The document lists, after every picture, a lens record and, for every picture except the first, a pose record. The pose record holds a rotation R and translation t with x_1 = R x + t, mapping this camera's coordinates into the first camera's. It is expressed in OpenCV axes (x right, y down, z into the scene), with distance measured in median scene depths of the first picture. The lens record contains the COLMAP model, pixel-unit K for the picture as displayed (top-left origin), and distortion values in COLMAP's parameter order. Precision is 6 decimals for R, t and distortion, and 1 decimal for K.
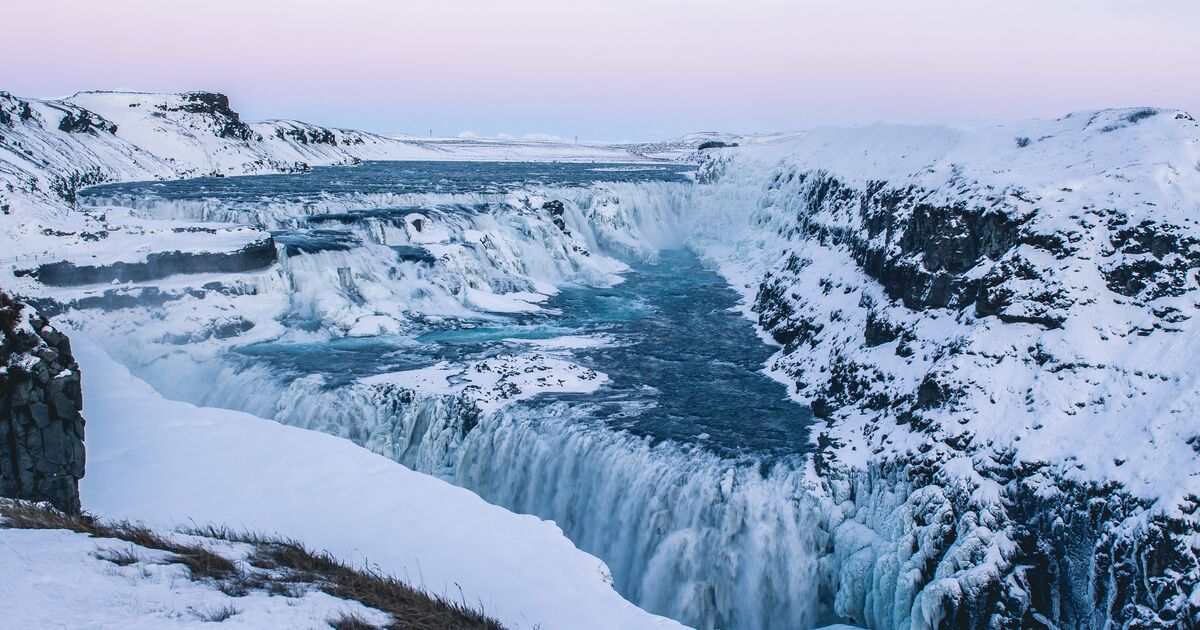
lens RADIAL K [[1585.3, 0, 600.0], [0, 1585.3, 315.0], [0, 0, 1]] dist [-0.024501, -0.013689]
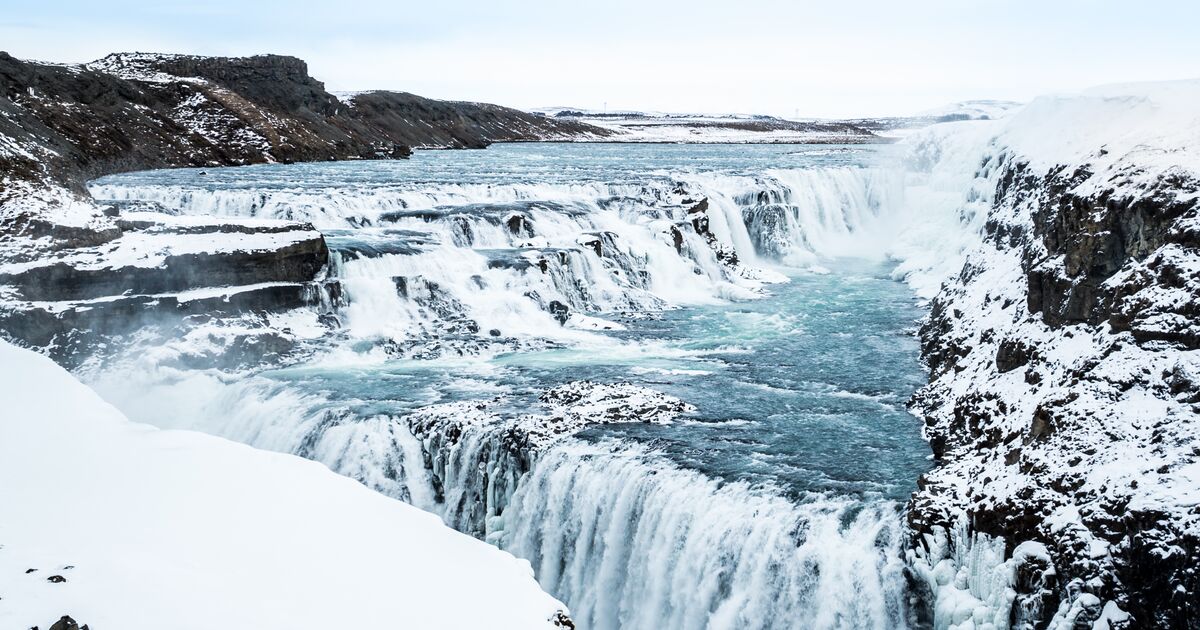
lens RADIAL K [[2173.8, 0, 601.0], [0, 2173.8, 275.1], [0, 0, 1]] dist [0.524231, 0.085288]
pose [[0.990968, 0.004462, -0.134027, 0.127228], [-0.009319, 0.999321, -0.035636, 0.013579], [0.133777, 0.036564, 0.990337, -0.143806]]
